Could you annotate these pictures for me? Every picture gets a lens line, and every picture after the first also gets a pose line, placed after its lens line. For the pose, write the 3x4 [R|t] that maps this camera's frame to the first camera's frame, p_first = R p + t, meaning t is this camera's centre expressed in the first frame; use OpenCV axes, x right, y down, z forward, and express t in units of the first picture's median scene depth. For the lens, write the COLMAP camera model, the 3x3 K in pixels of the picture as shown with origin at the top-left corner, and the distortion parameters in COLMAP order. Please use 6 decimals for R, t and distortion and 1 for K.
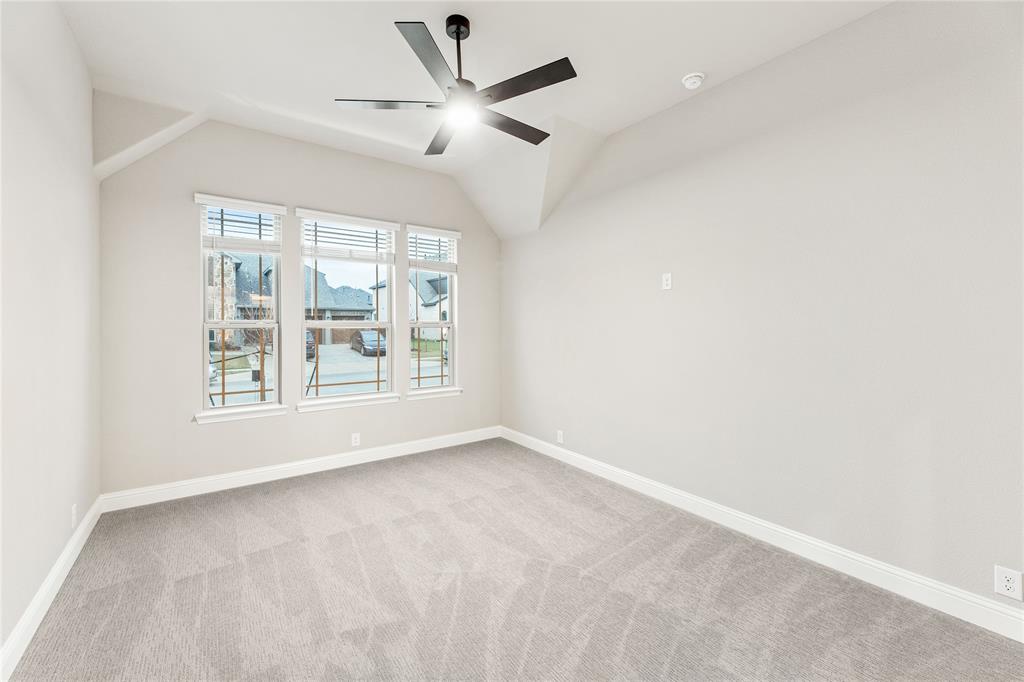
lens RADIAL K [[410.0, 0, 512.6], [0, 410.0, 328.4], [0, 0, 1]] dist [0.000081, 0.000007]
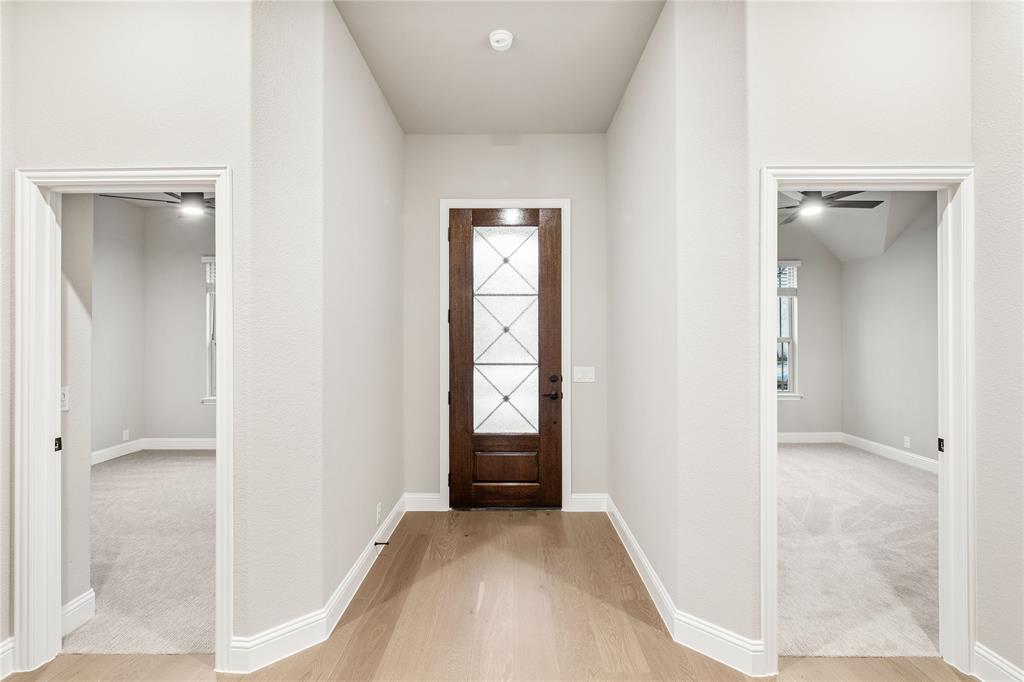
lens RADIAL K [[488.8, 0, 512.0], [0, 488.8, 341.0], [0, 0, 1]] dist [-0.000222, -0.000324]
pose [[0.809224, -0.001825, -0.587497, 0.027771], [-0.000236, 0.999994, -0.003431, -0.001319], [0.587500, 0.002915, 0.809219, -0.657750]]
